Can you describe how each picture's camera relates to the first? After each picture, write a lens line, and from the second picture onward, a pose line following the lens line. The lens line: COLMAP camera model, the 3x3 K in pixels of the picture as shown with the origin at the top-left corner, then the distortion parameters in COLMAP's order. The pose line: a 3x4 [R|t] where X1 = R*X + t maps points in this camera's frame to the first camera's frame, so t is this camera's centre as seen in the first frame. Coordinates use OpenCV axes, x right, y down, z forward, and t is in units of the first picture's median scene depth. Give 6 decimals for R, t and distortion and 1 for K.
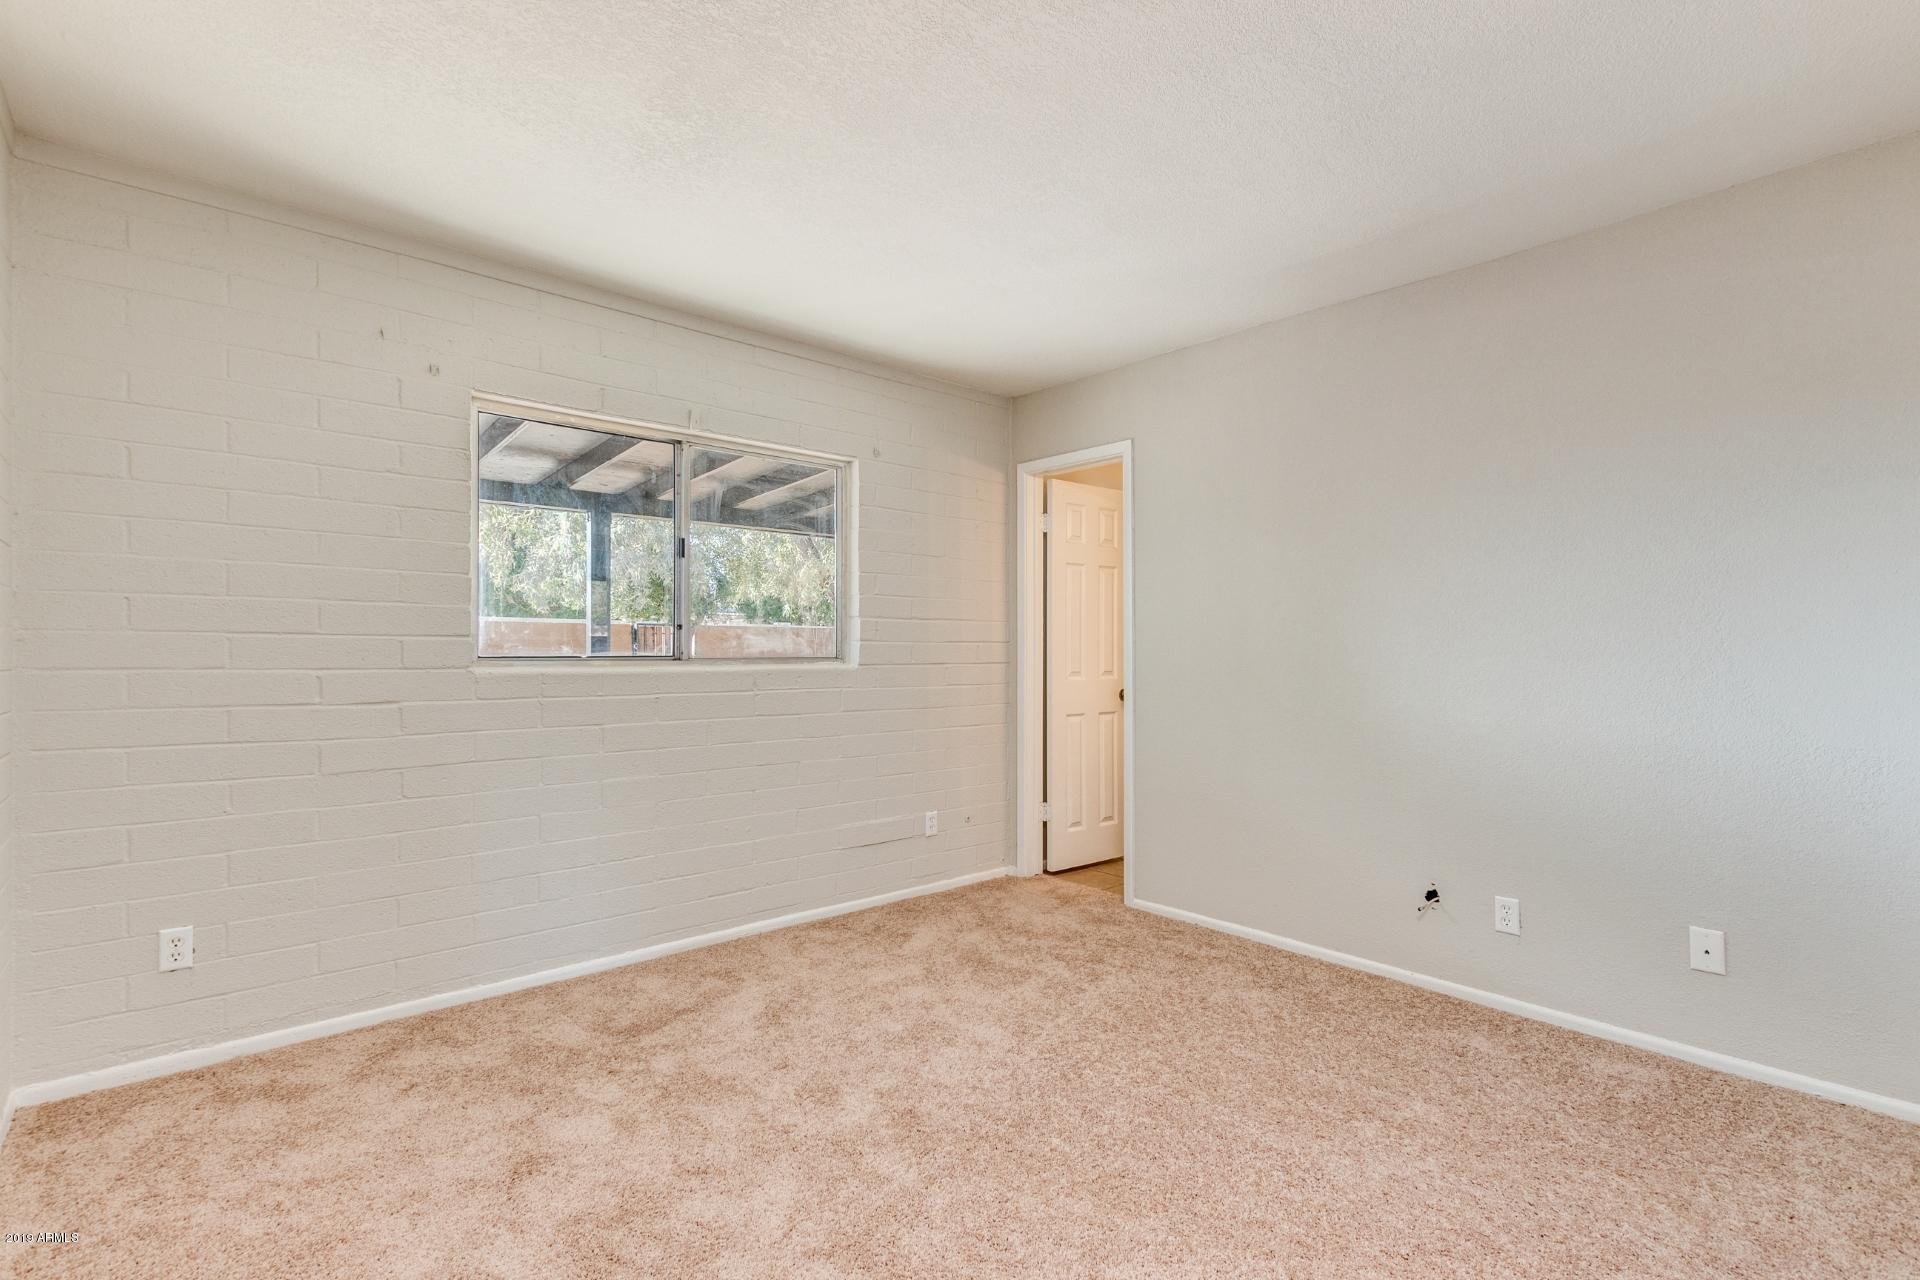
lens RADIAL K [[938.9, 0, 960.0], [0, 938.9, 640.0], [0, 0, 1]] dist [0.000729, -0.000244]
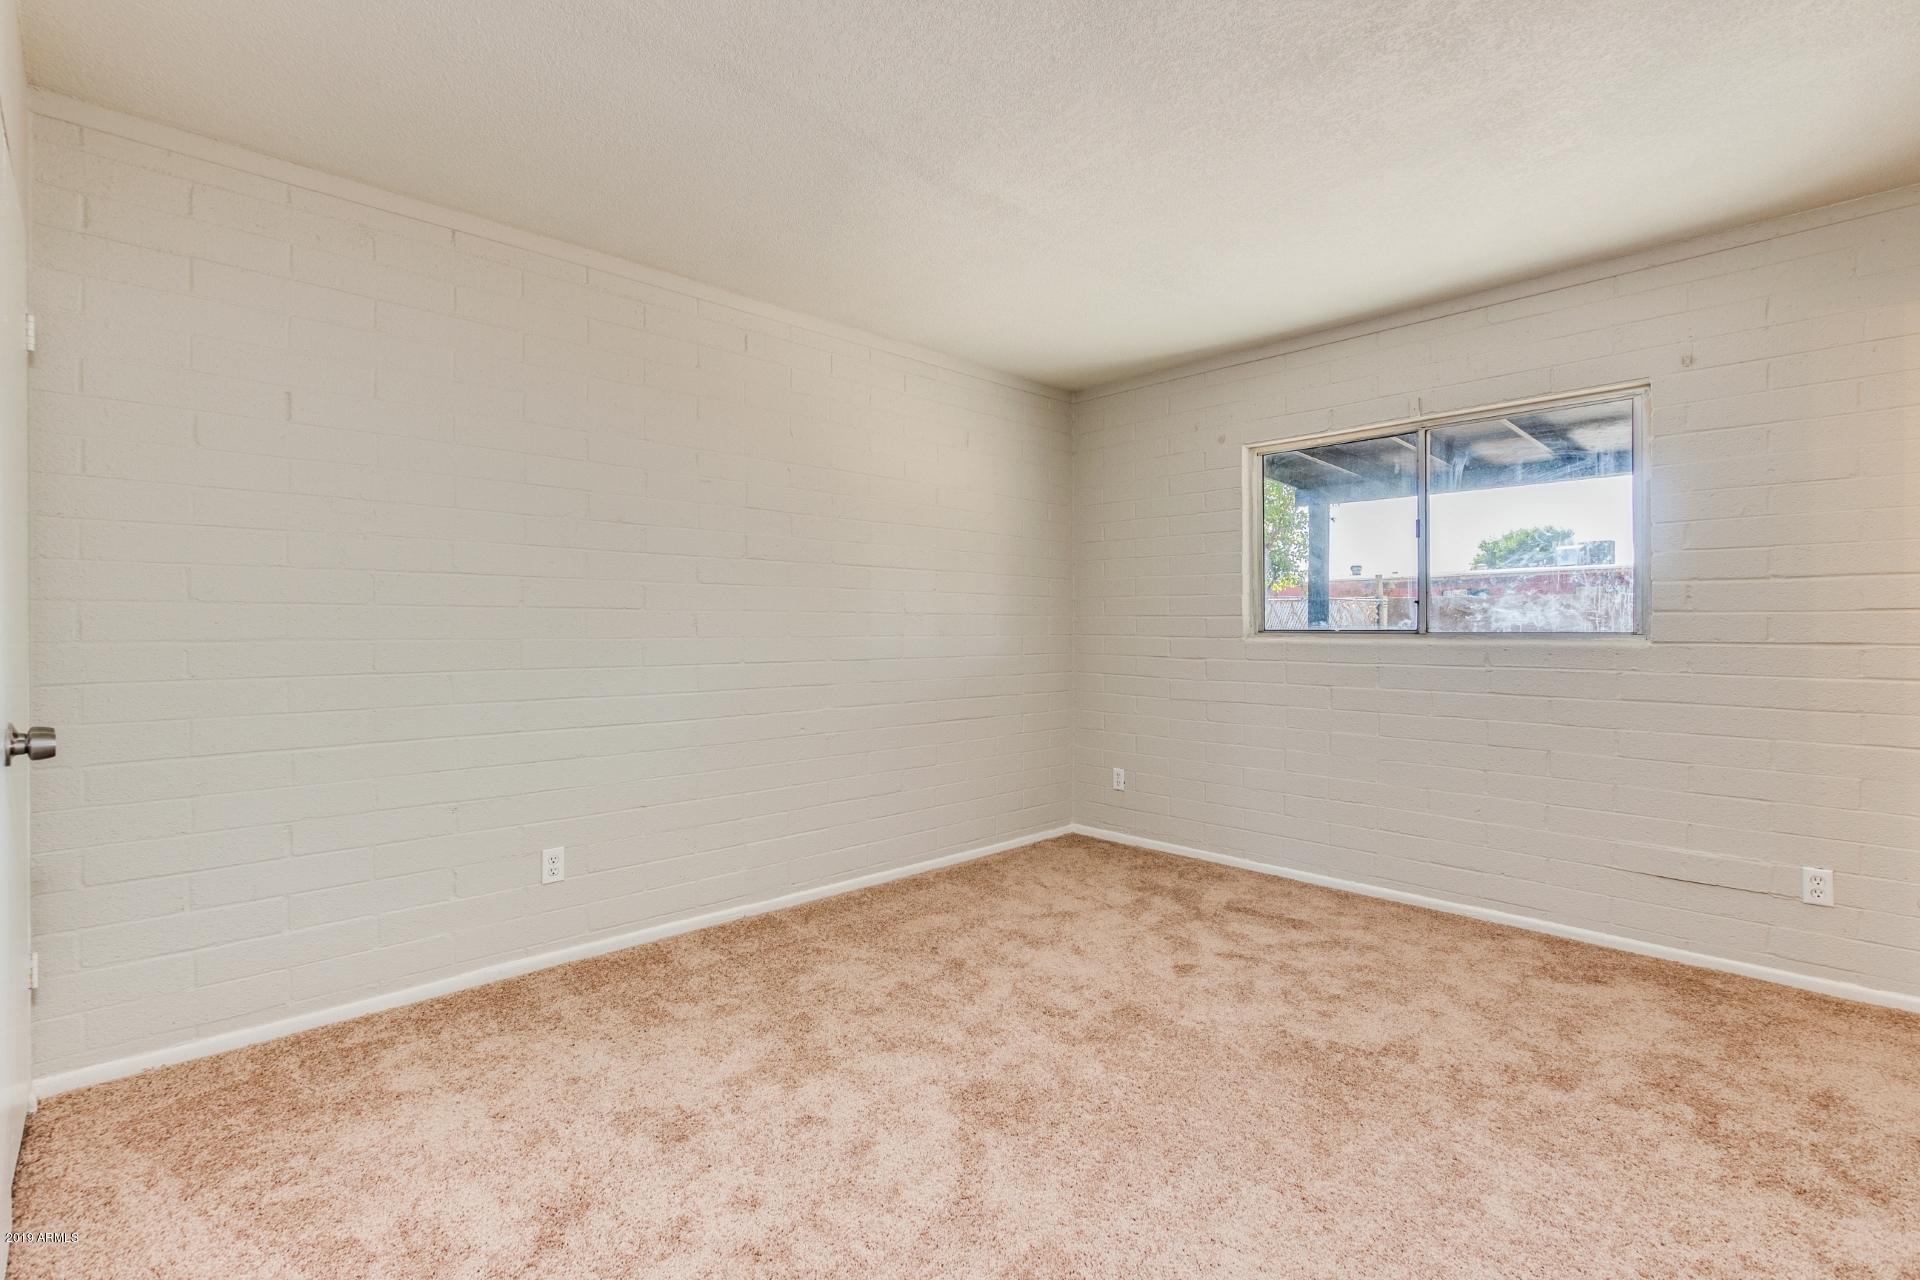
lens RADIAL K [[938.9, 0, 960.0], [0, 938.9, 640.0], [0, 0, 1]] dist [0.000729, -0.000244]
pose [[-0.037354, 0.004575, -0.999292, 0.747195], [0.007454, 0.999963, 0.004300, 0.018553], [0.999274, -0.007288, -0.037386, 0.494436]]
